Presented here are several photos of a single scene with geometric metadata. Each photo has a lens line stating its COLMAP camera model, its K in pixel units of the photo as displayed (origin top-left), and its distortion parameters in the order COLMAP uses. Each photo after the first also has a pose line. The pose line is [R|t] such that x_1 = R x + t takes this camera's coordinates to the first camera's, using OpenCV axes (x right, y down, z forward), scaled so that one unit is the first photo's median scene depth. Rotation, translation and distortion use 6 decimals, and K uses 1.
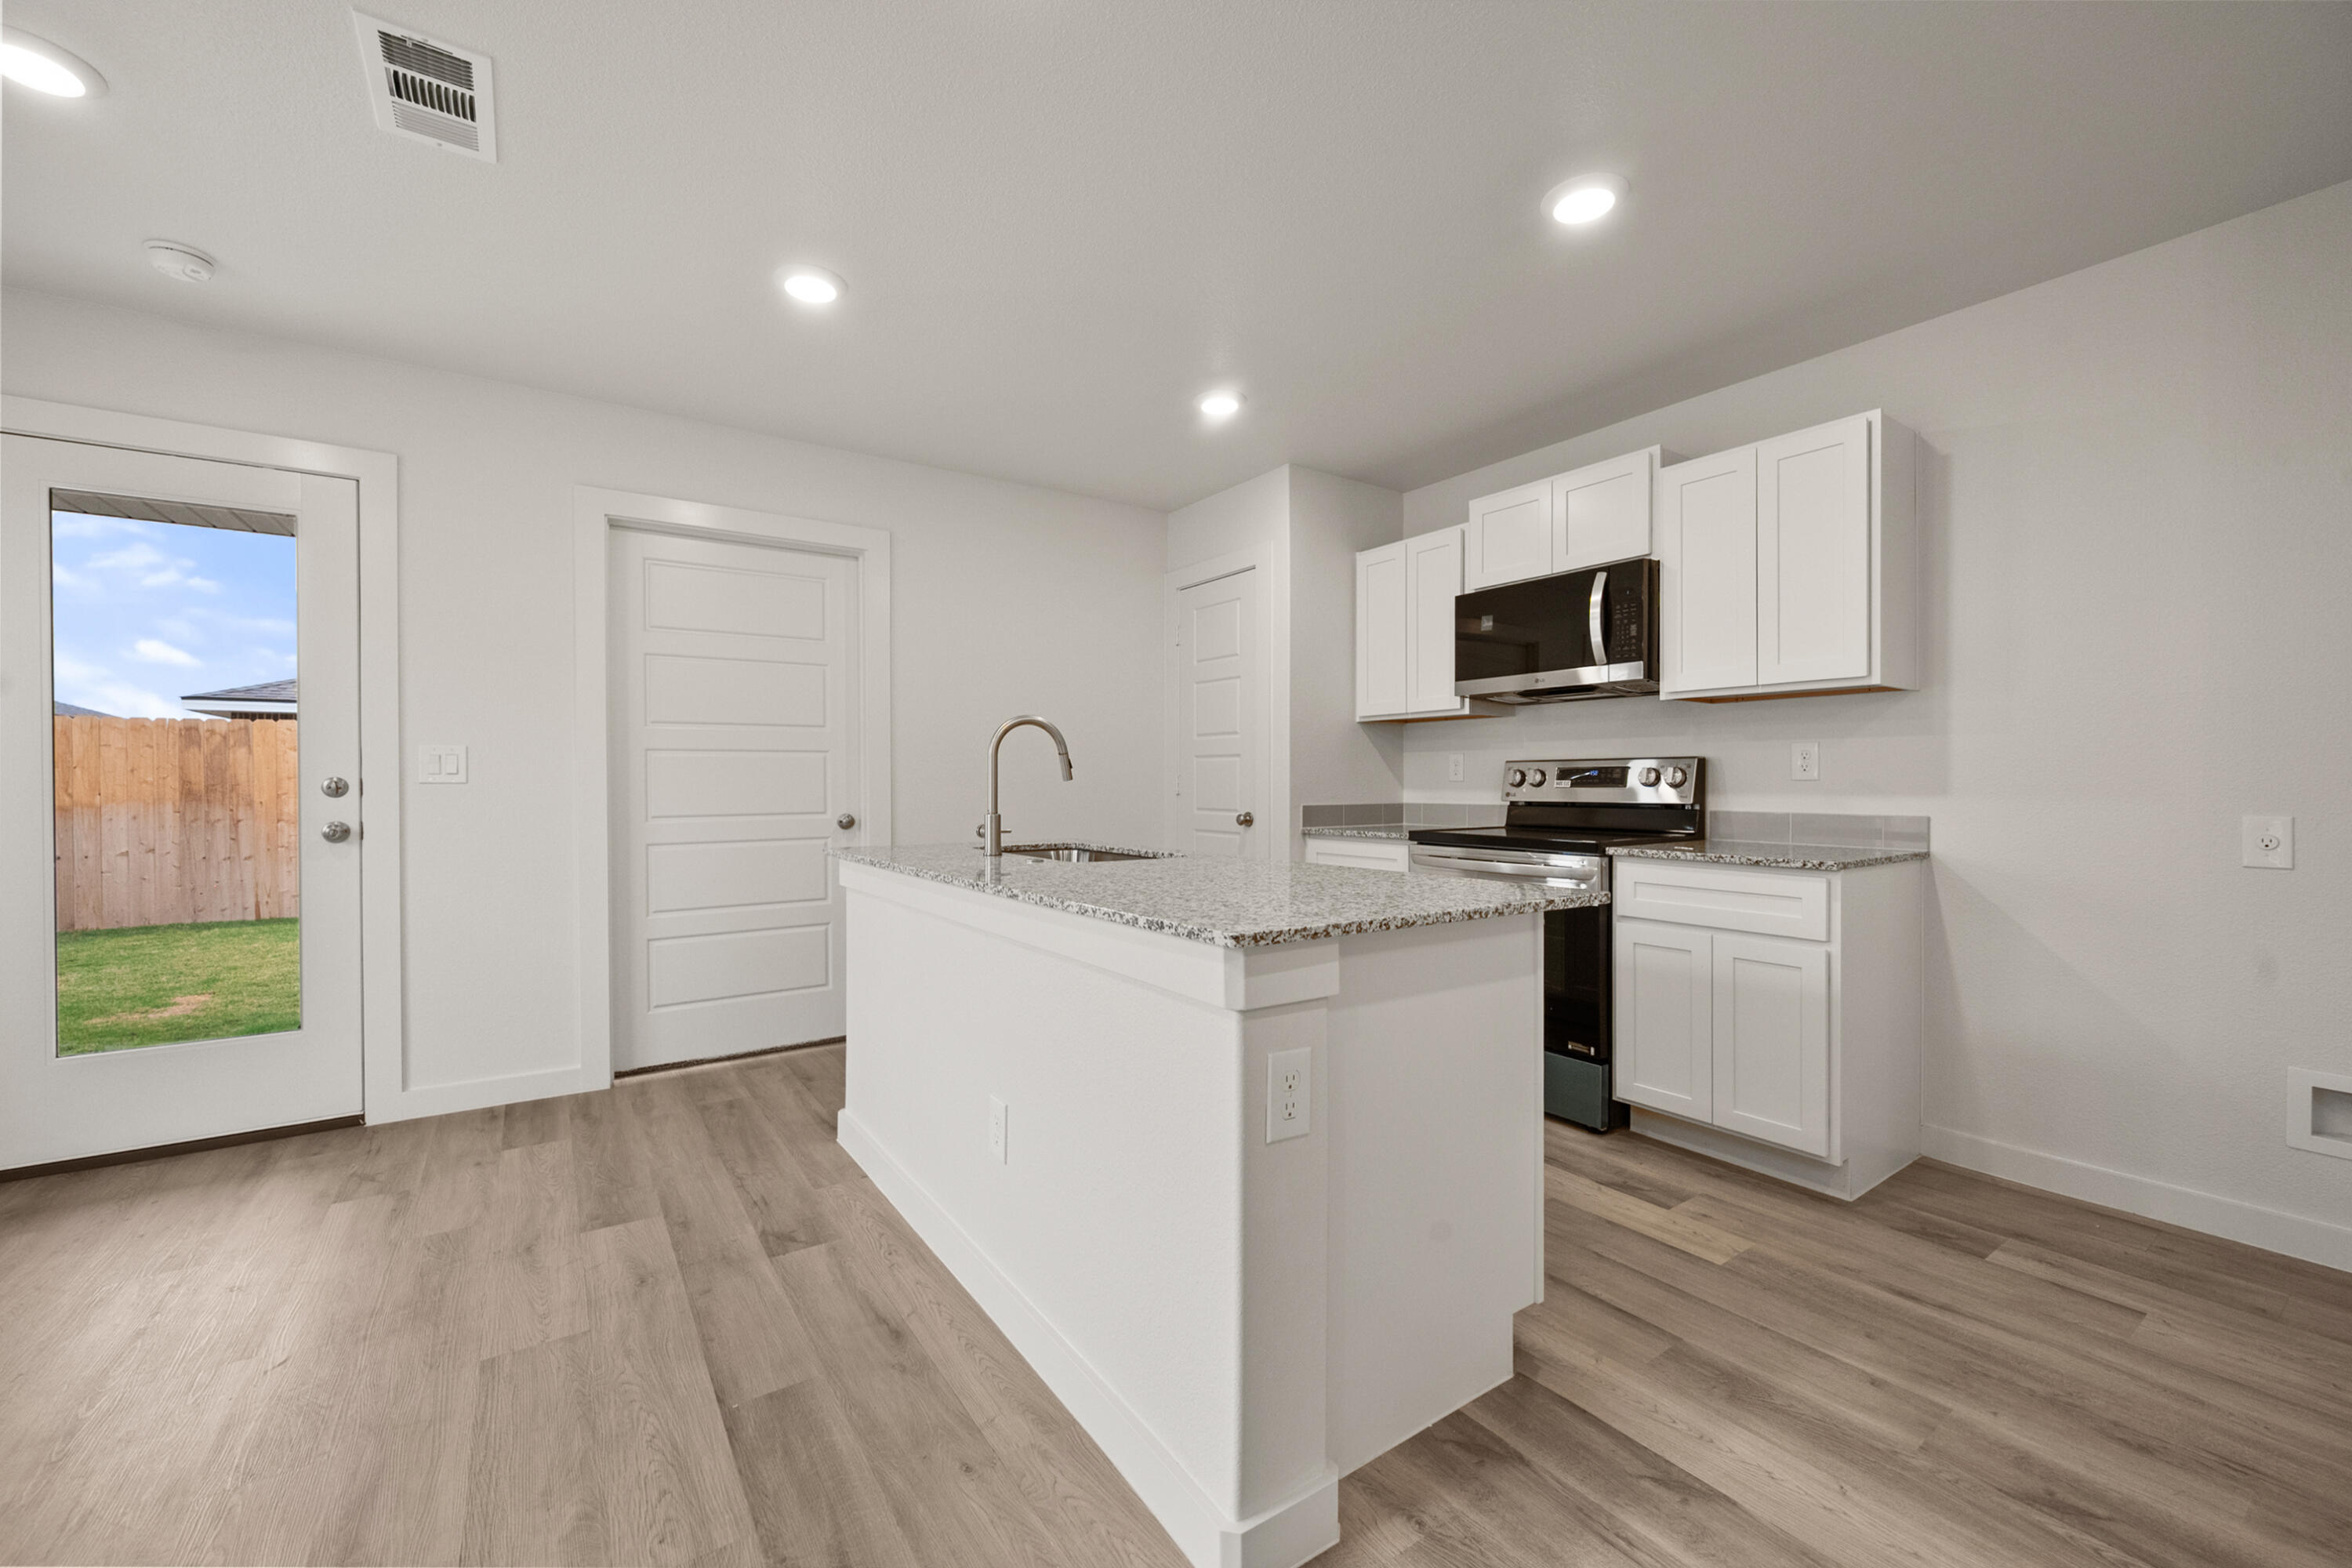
lens RADIAL K [[929.8, 0, 1173.2], [0, 929.8, 780.0], [0, 0, 1]] dist [-0.000328, -0.000021]
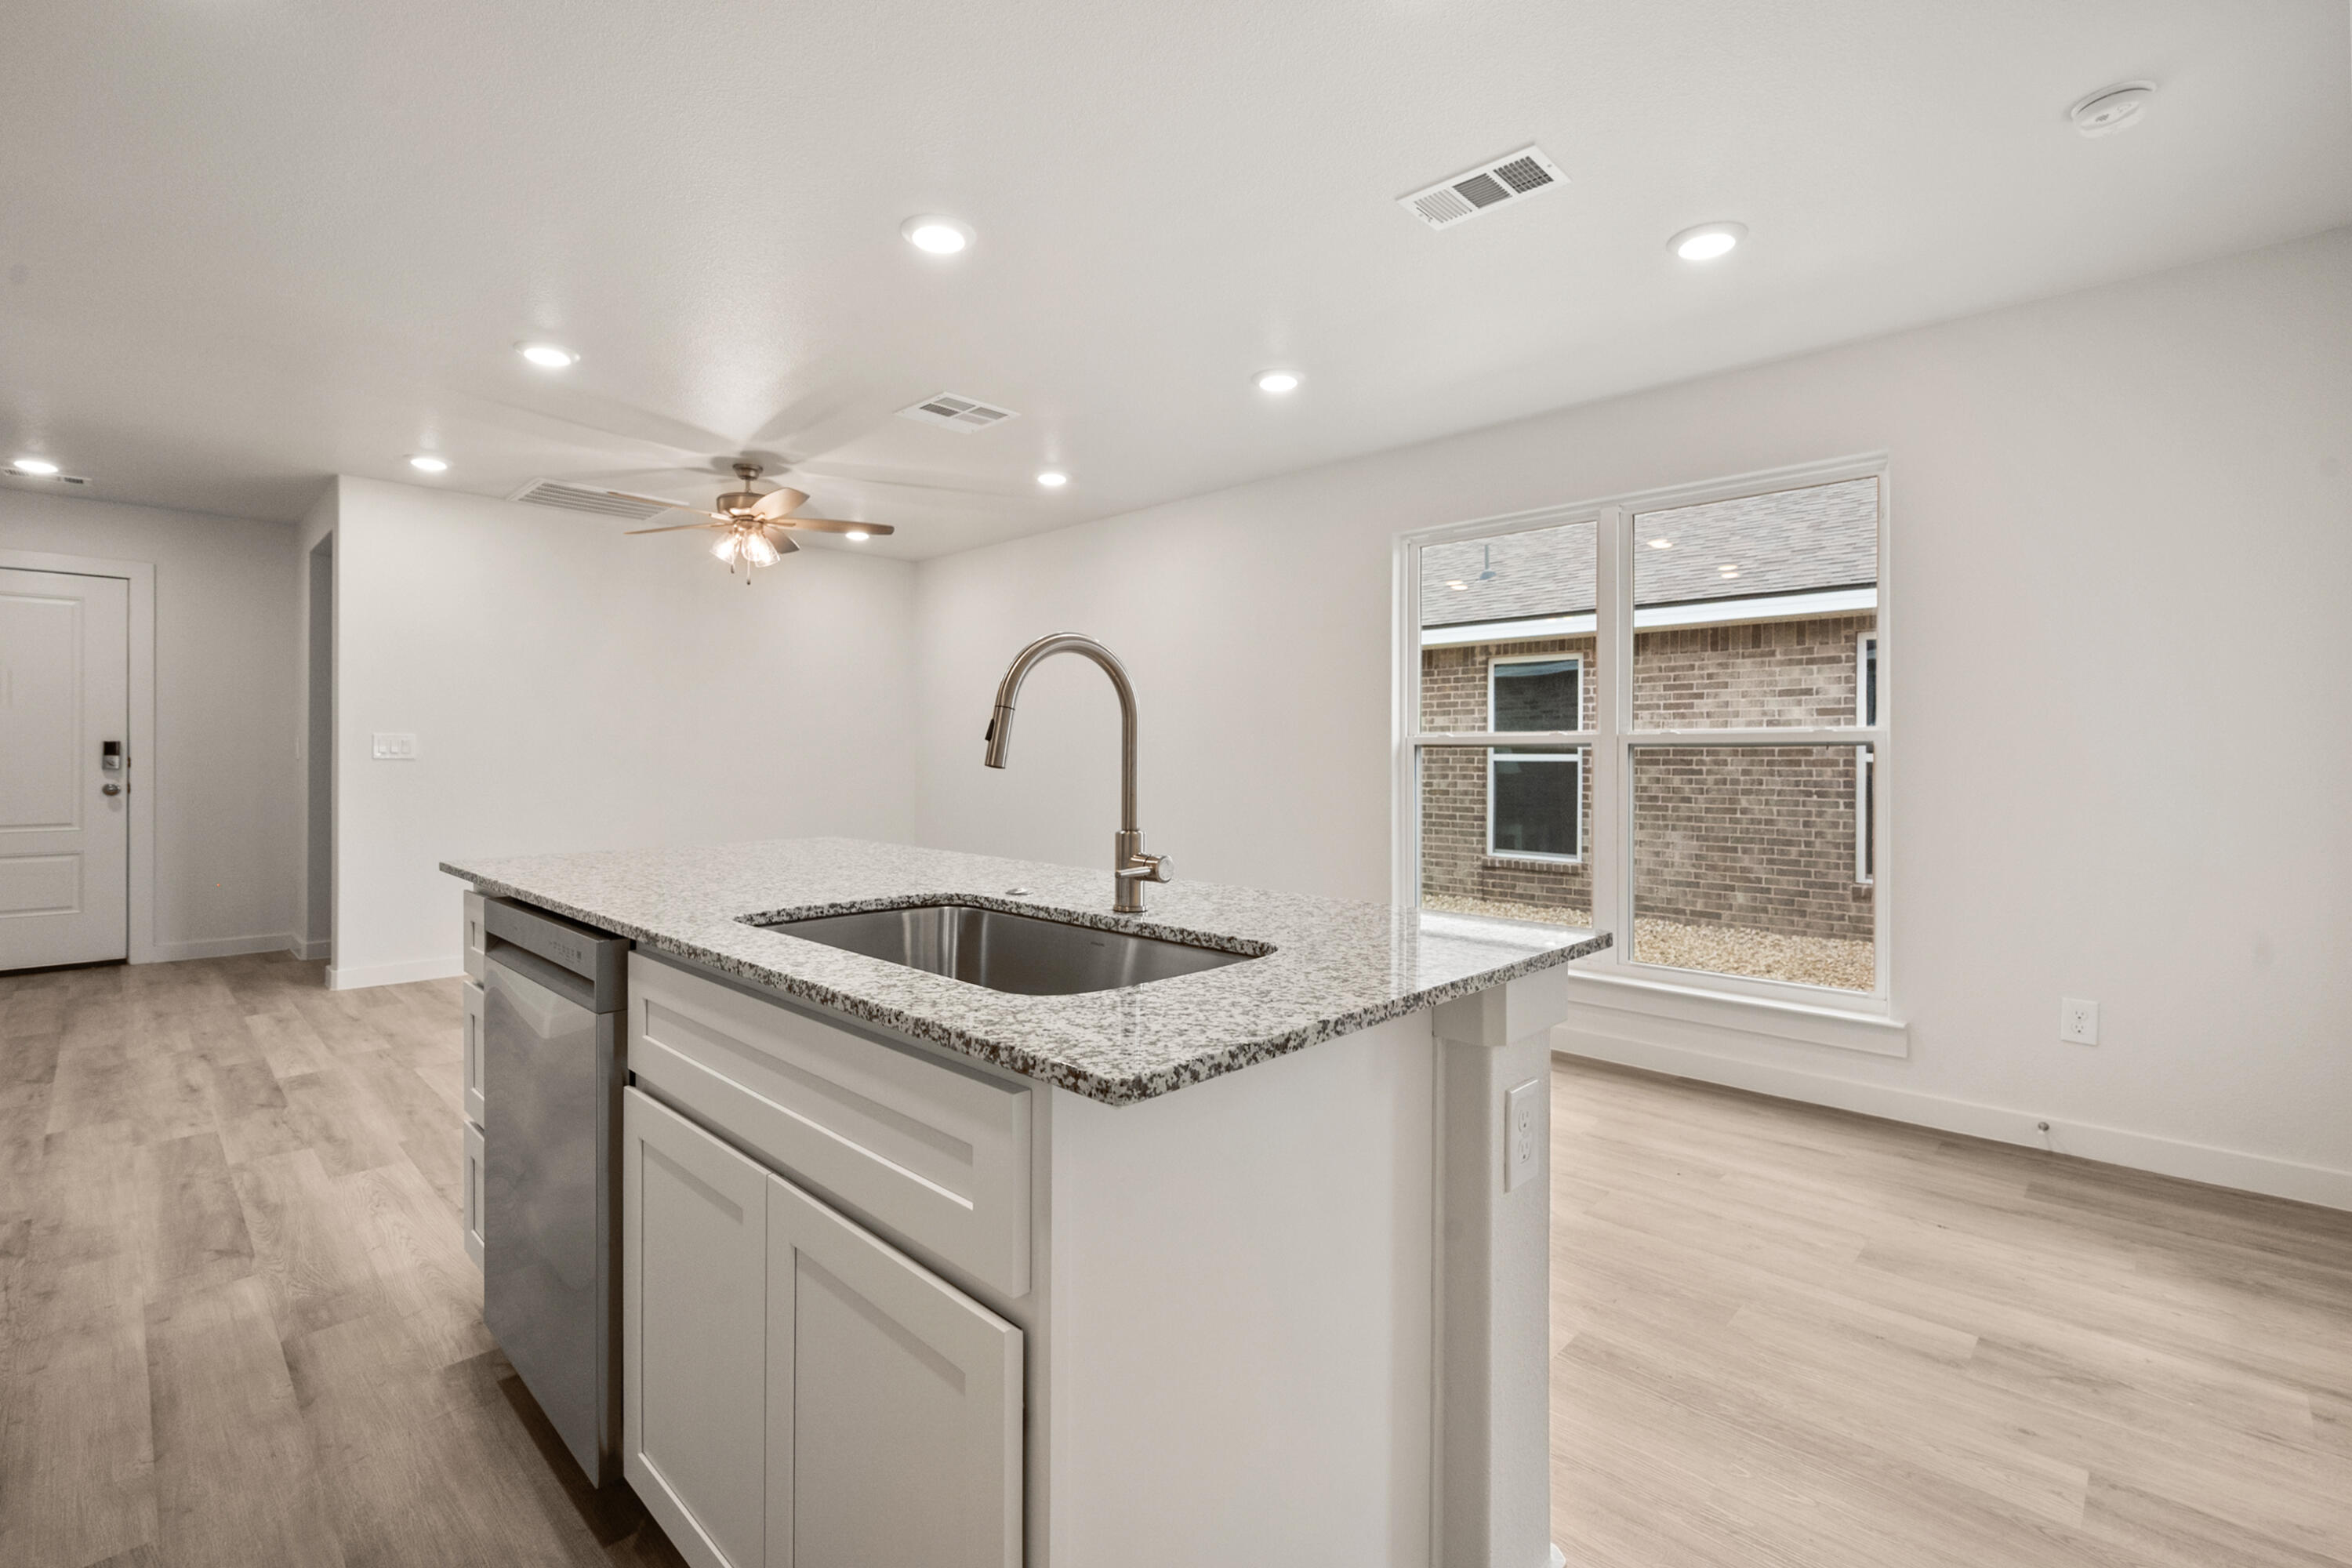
lens RADIAL K [[1039.1, 0, 1168.9], [0, 1039.1, 763.5], [0, 0, 1]] dist [0.001150, 0.000498]
pose [[-0.980736, -0.002268, -0.195327, -0.090026], [-0.003079, 0.999988, 0.003851, -0.003588], [0.195315, 0.004379, -0.980731, 1.414778]]
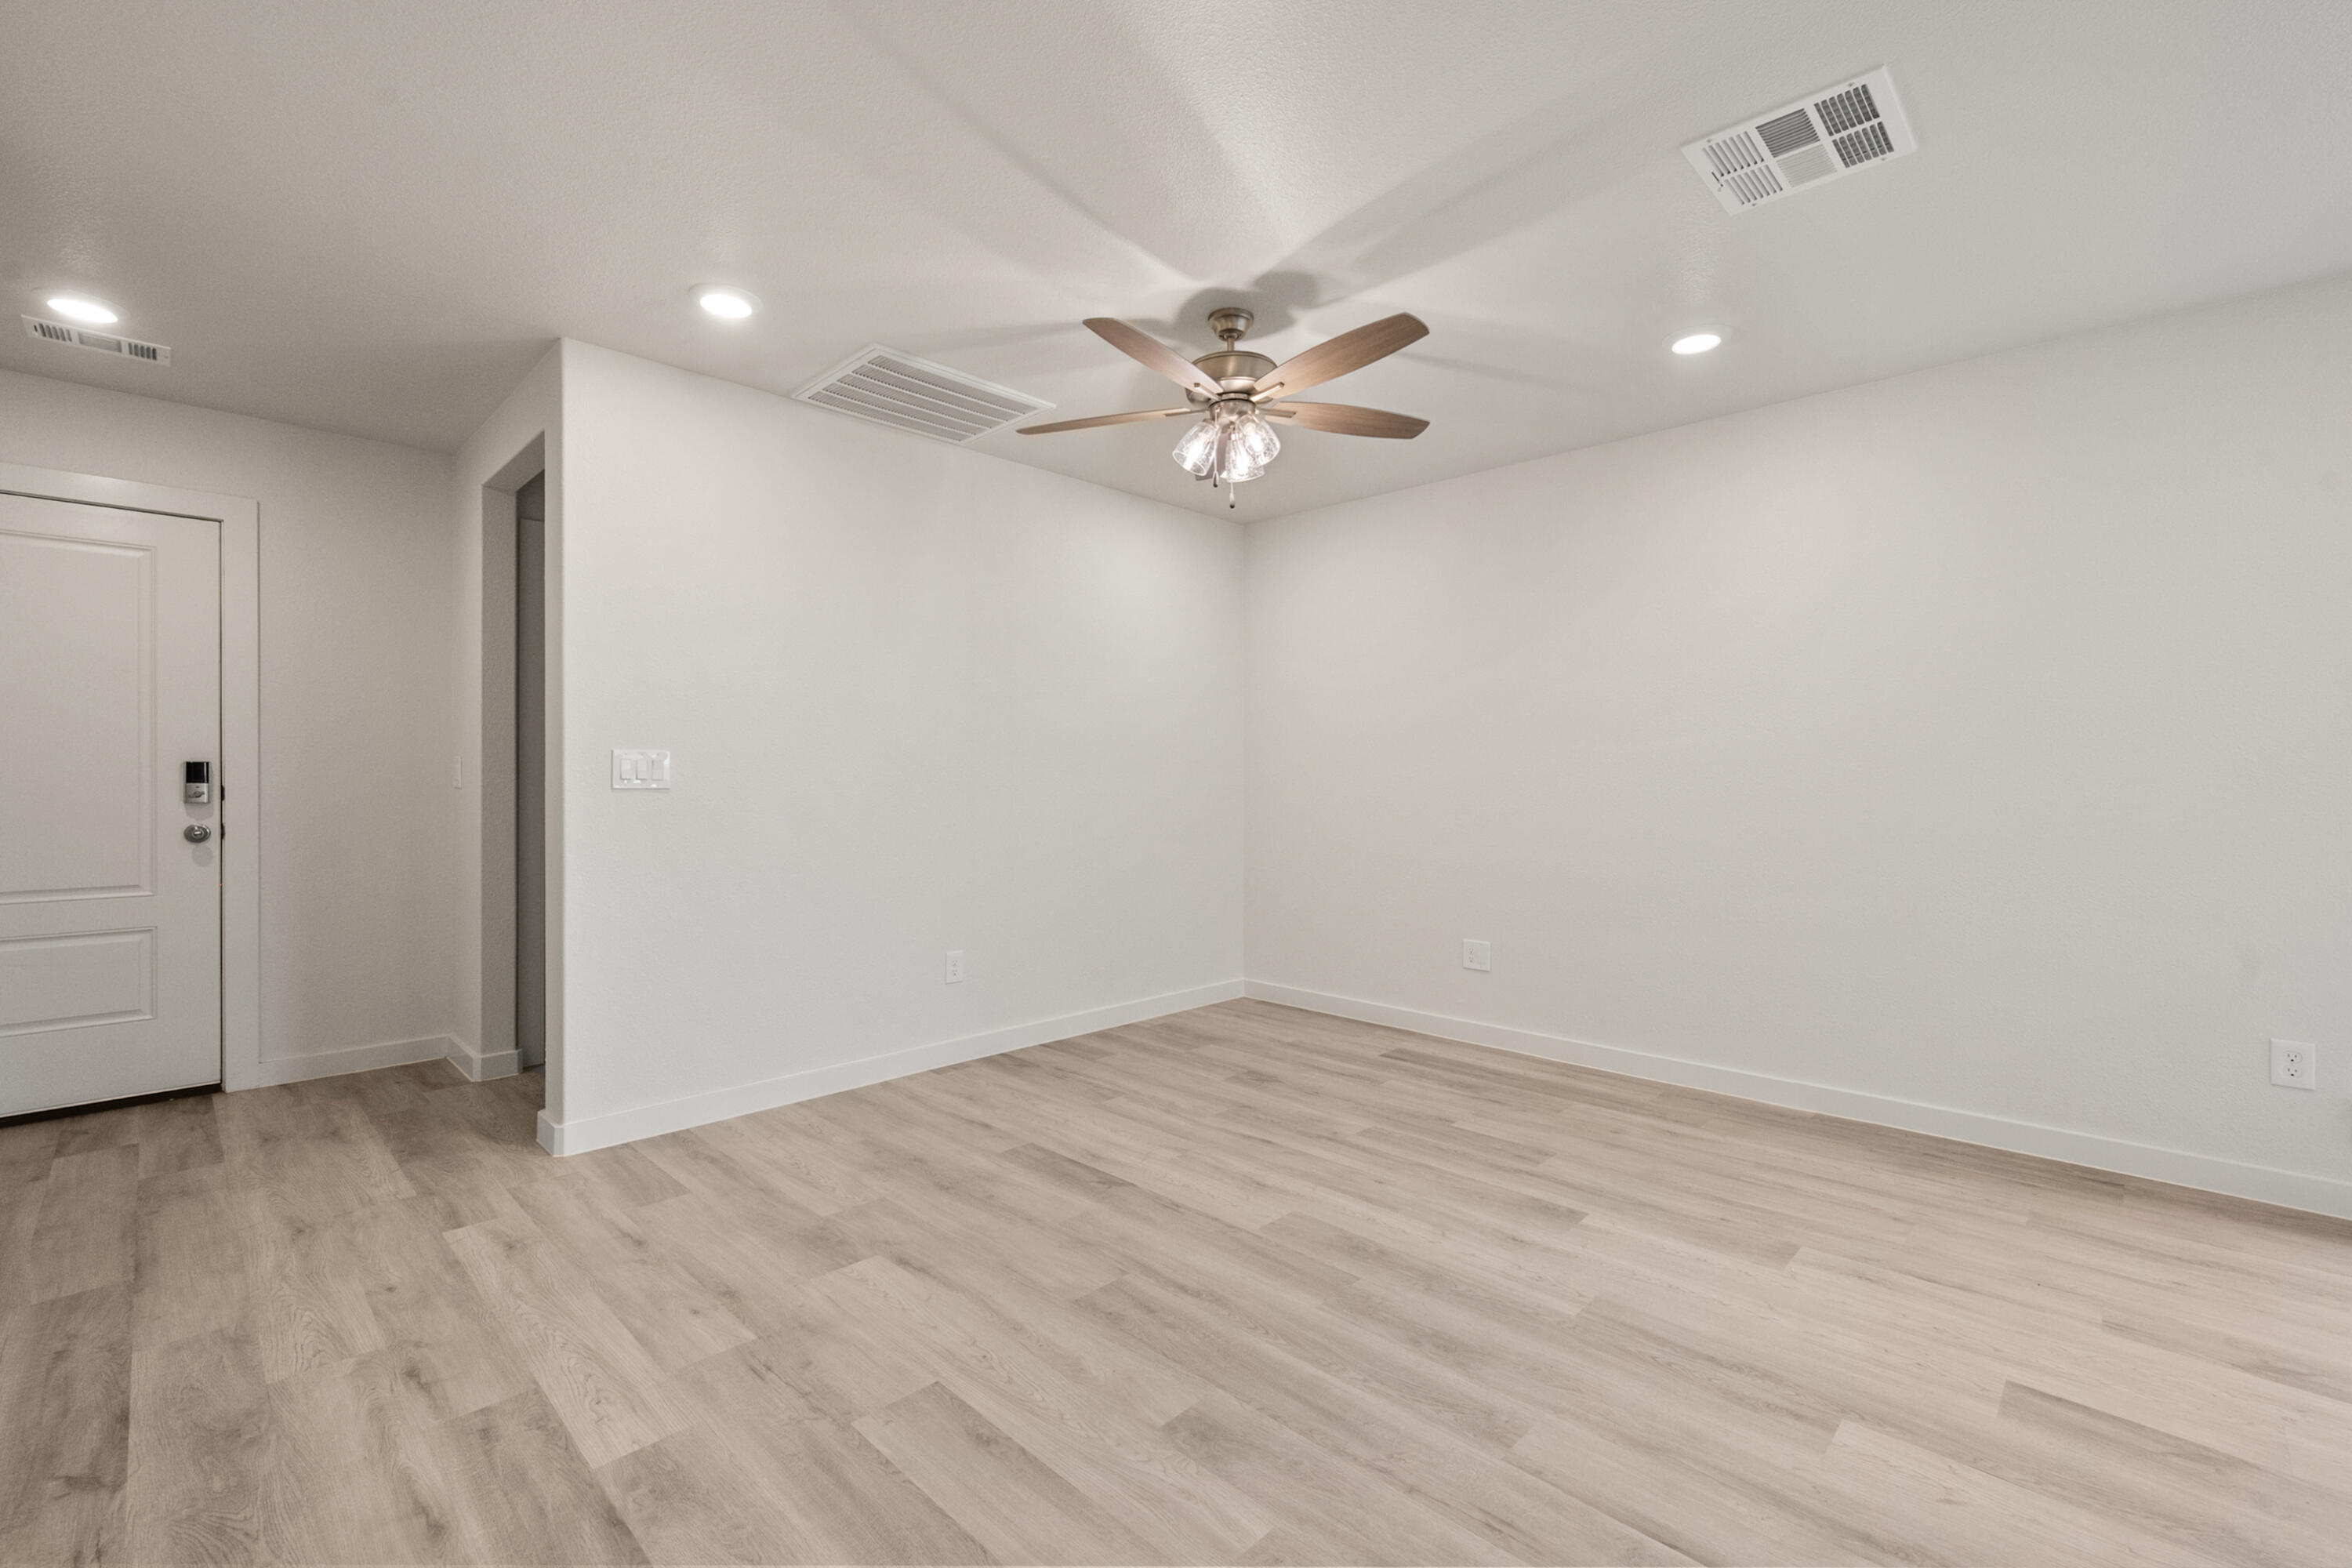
lens RADIAL K [[1000.5, 0, 1177.1], [0, 1000.5, 786.6], [0, 0, 1]] dist [-0.002514, 0.000827]
pose [[-0.980354, -0.000248, -0.197245, 0.496981], [-0.001834, 0.999967, 0.007858, -0.012060], [0.197236, 0.008065, -0.980323, 0.610005]]
